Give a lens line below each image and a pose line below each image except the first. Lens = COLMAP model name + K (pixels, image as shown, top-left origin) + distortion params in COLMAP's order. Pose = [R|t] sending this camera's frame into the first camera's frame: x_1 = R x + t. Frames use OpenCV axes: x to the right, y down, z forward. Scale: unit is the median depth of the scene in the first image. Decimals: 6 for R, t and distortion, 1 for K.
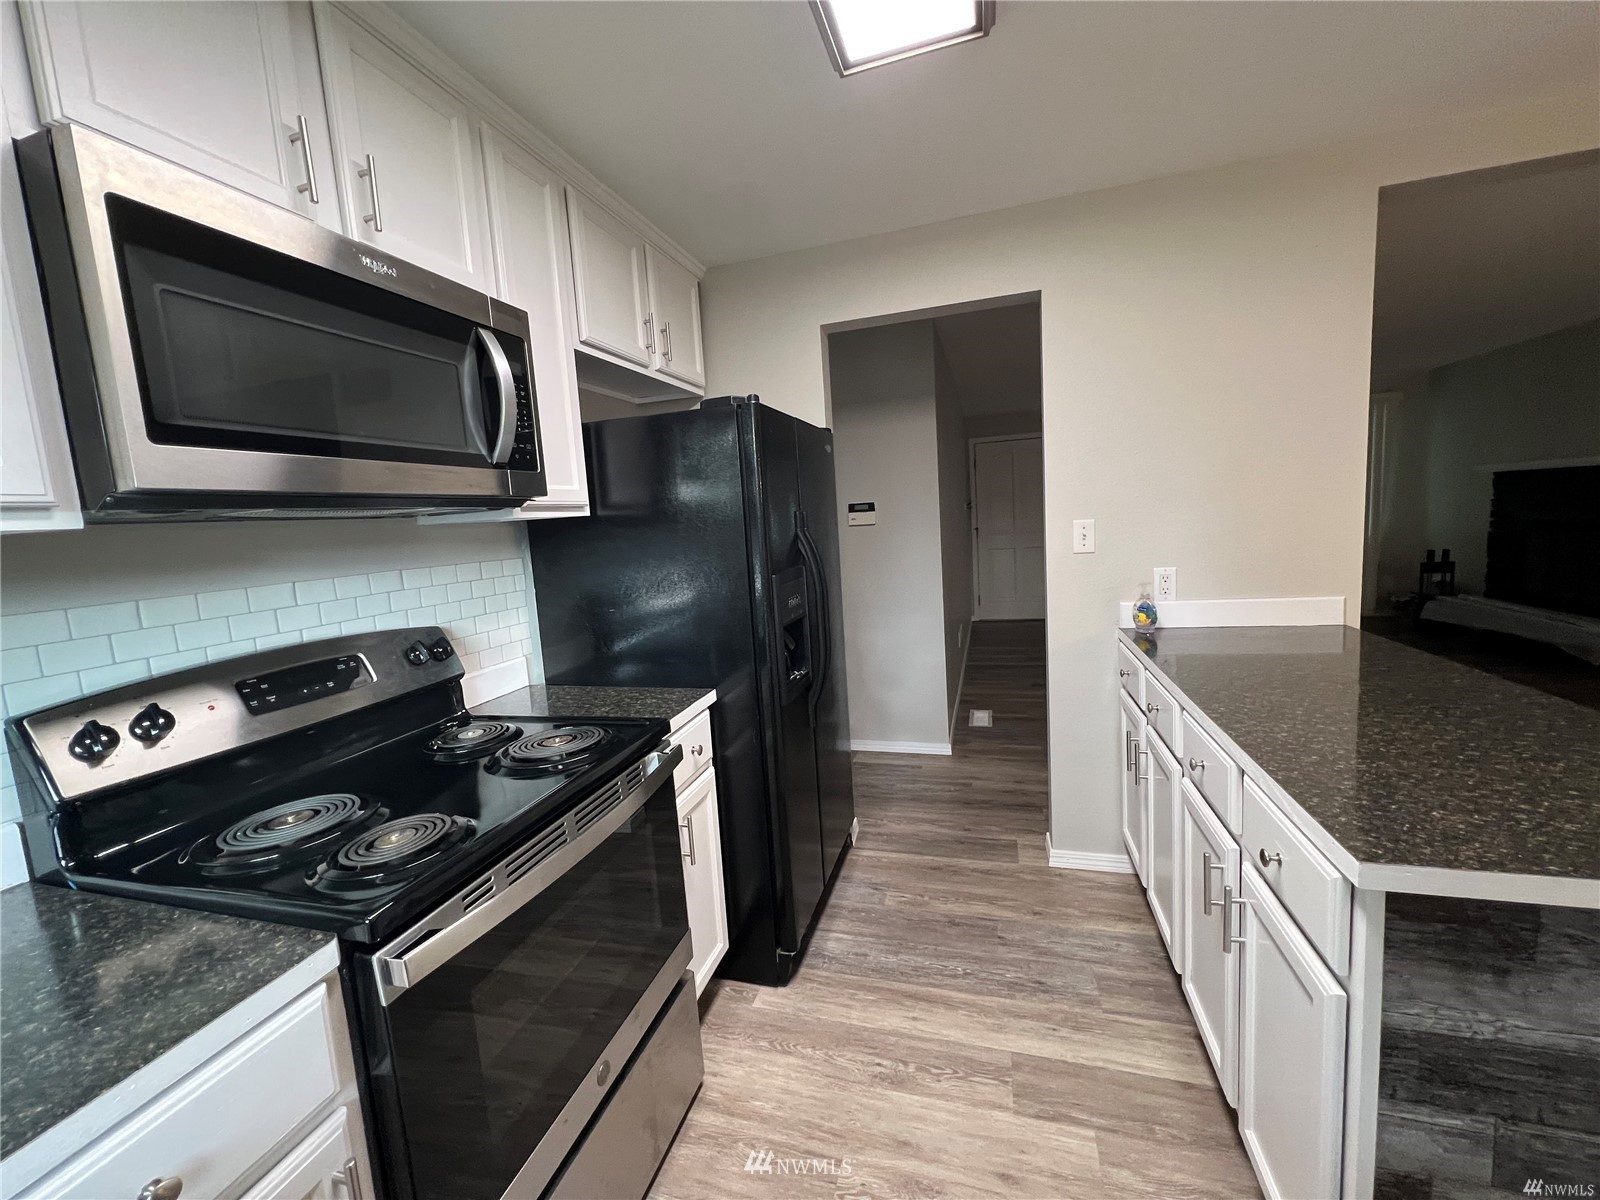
lens RADIAL K [[649.0, 0, 782.6], [0, 649.0, 584.3], [0, 0, 1]] dist [0.000444, -0.000011]
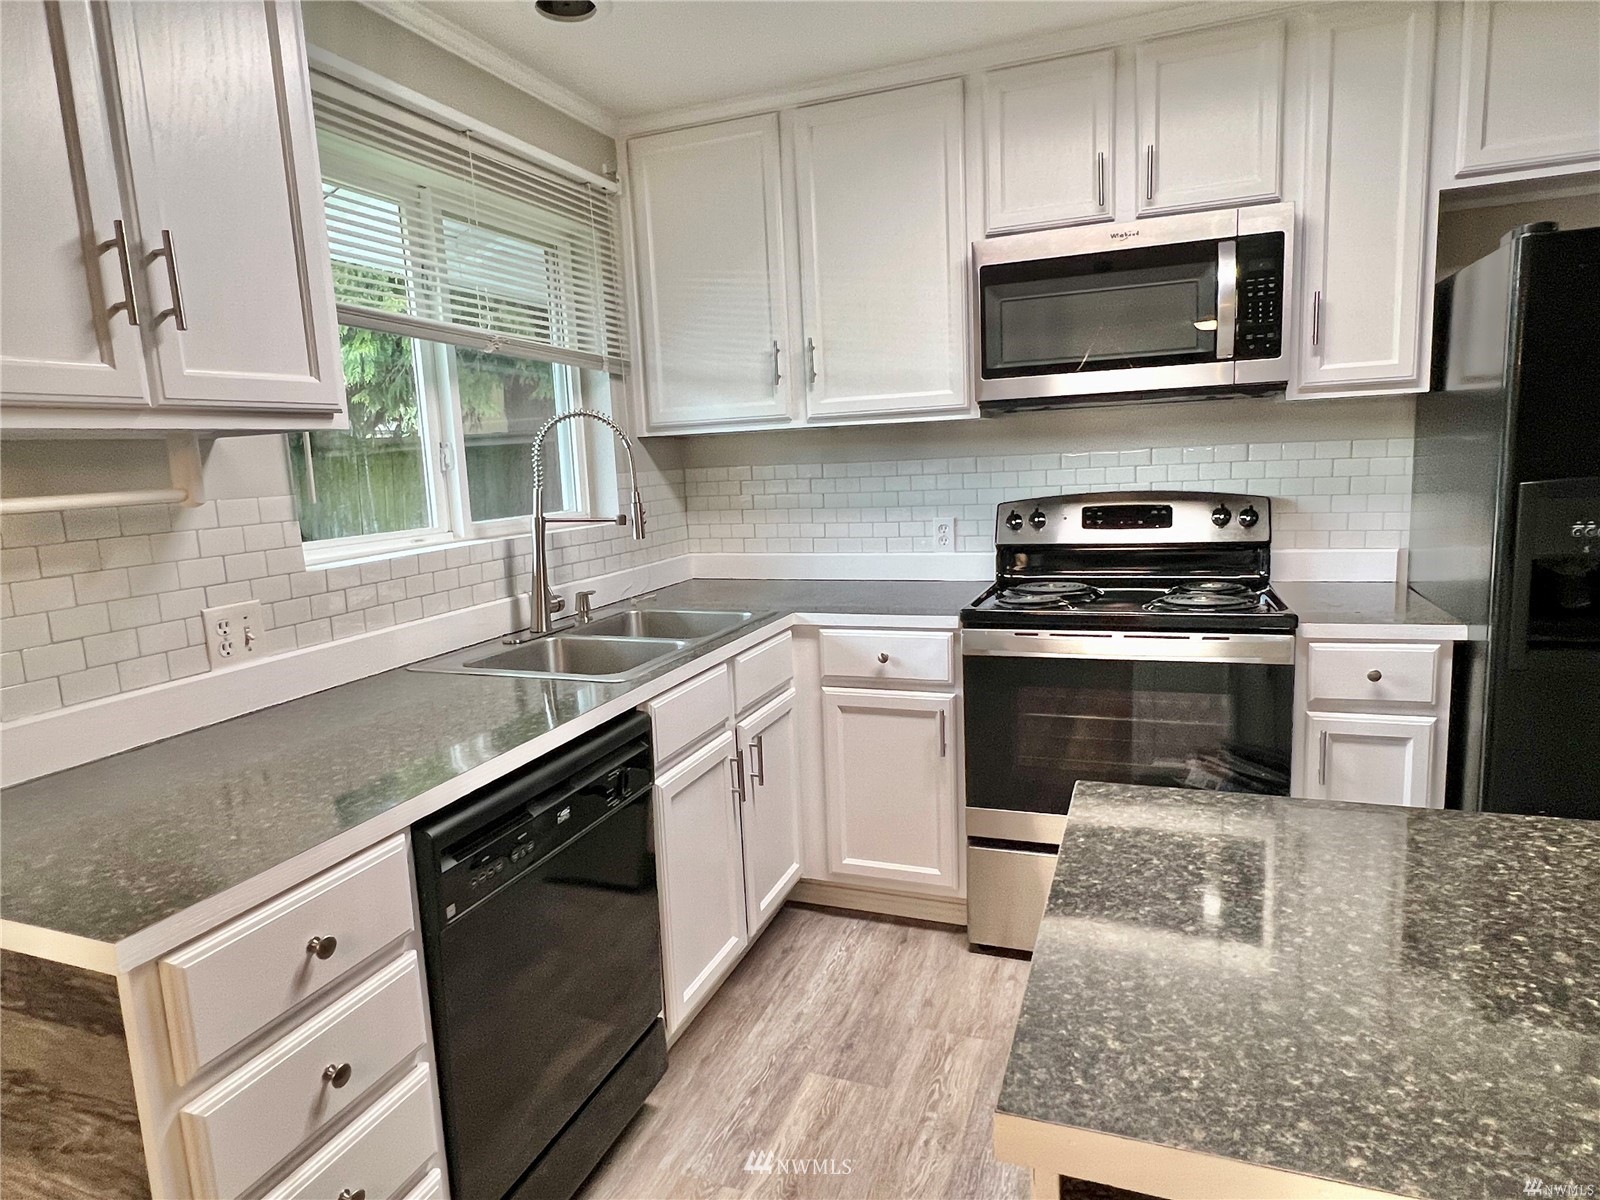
lens RADIAL K [[937.5, 0, 800.0], [0, 937.5, 600.0], [0, 0, 1]] dist [-0.000425, 0.001722]
pose [[-0.060142, 0.223213, -0.972913, 1.577792], [-0.047691, 0.972921, 0.226163, -0.124421], [0.997050, 0.060001, -0.047869, 0.404390]]
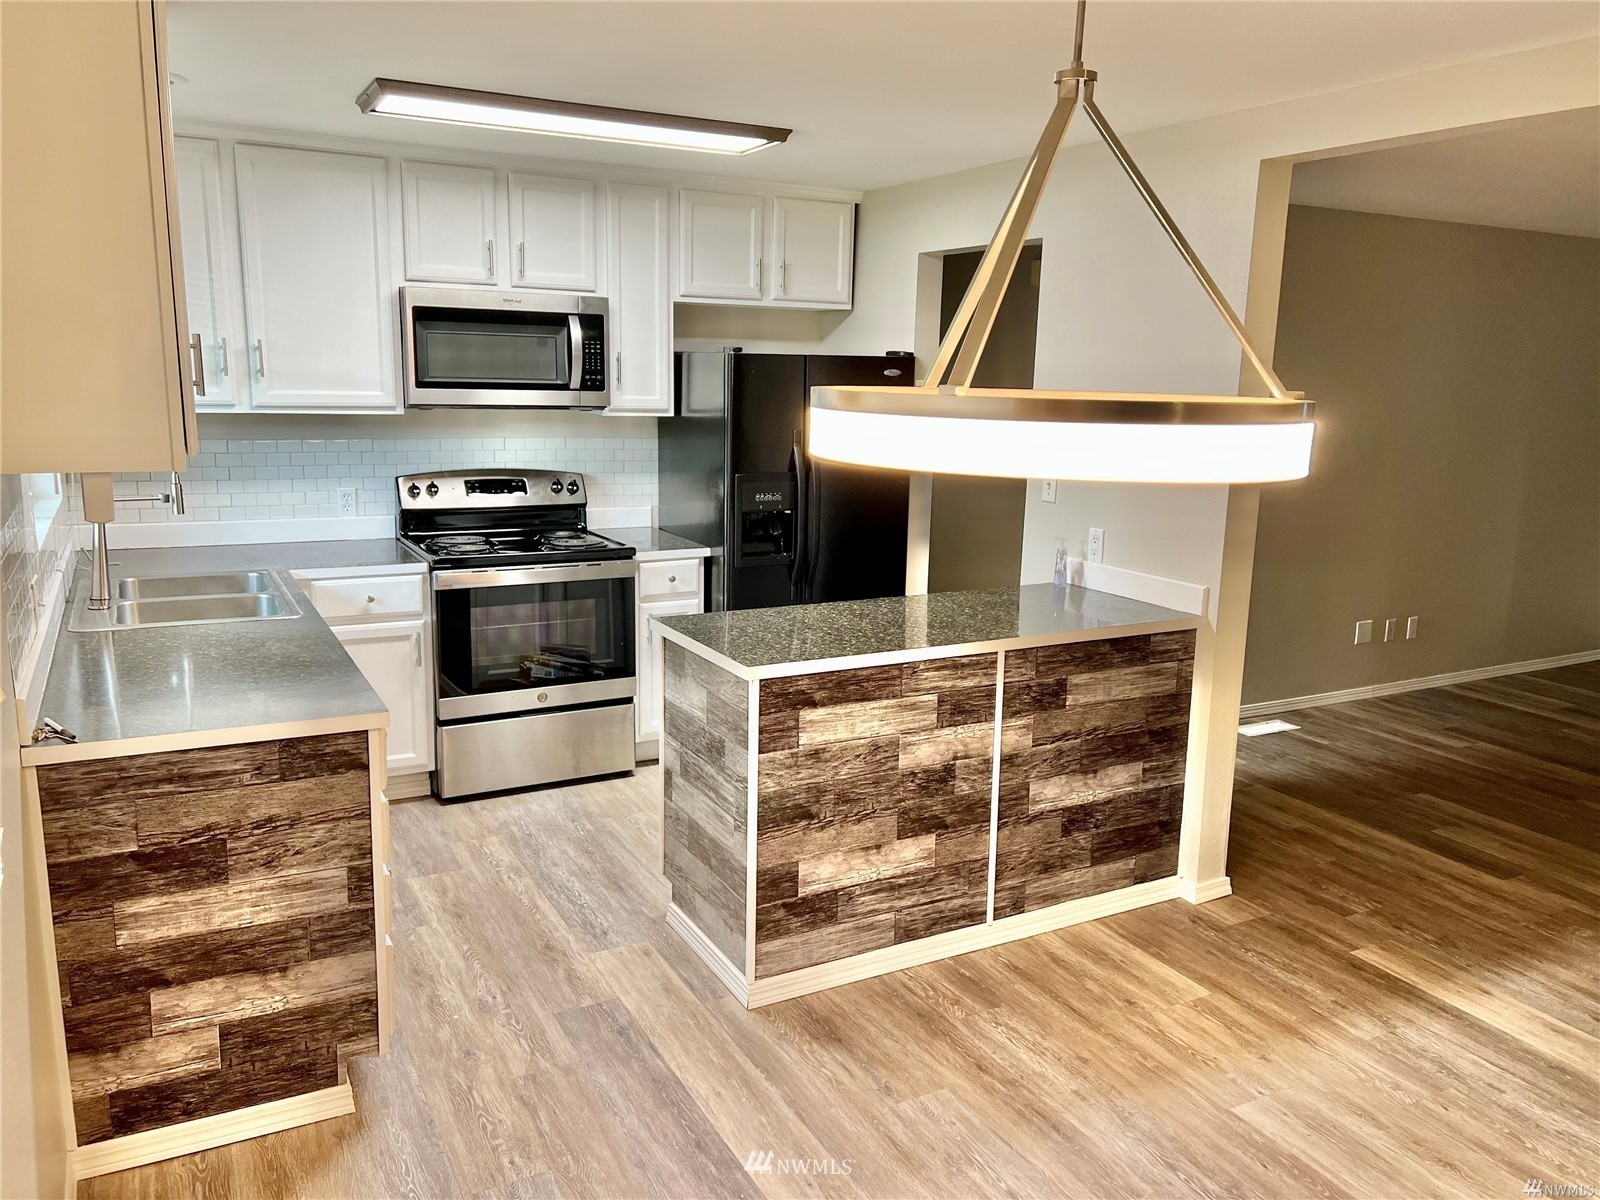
lens RADIAL K [[1187.8, 0, 800.0], [0, 1187.8, 600.0], [0, 0, 1]] dist [0.004620, 0.000465]
pose [[0.712700, 0.223800, -0.664810, 2.810113], [-0.145655, 0.974298, 0.171838, -0.319989], [0.686180, -0.025636, 0.726980, -1.207158]]
